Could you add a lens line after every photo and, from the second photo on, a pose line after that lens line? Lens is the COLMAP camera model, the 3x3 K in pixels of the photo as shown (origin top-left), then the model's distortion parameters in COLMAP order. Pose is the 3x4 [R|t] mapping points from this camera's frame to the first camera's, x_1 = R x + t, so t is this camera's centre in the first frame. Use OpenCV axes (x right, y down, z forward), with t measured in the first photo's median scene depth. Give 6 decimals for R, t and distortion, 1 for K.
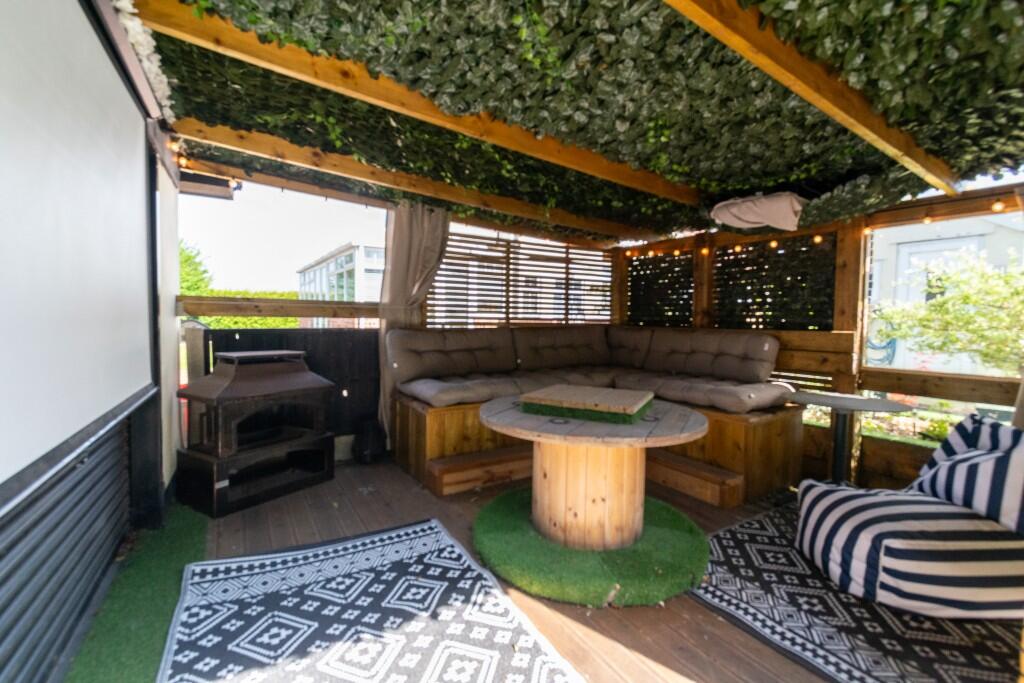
lens RADIAL K [[455.0, 0, 514.5], [0, 455.0, 340.1], [0, 0, 1]] dist [0.002177, -0.000534]
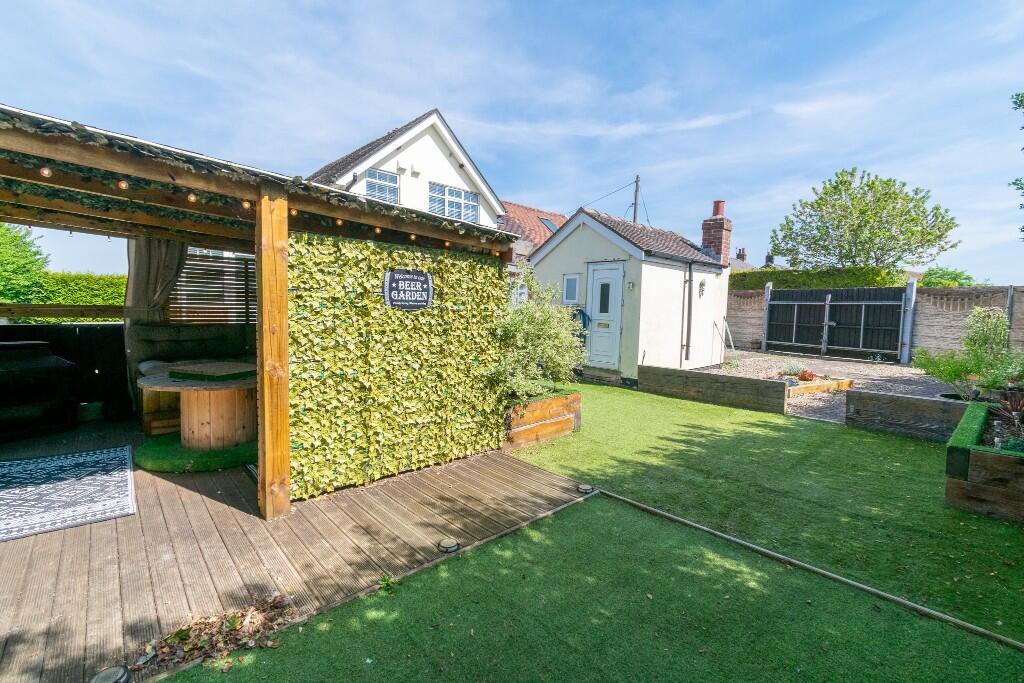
lens RADIAL K [[455.0, 0, 511.0], [0, 455.0, 343.7], [0, 0, 1]] dist [0.002177, -0.000534]
pose [[0.983560, -0.002790, 0.180559, 1.017713], [-0.004224, 0.999252, 0.038448, -0.042834], [-0.180531, -0.038579, 0.982812, -0.966496]]
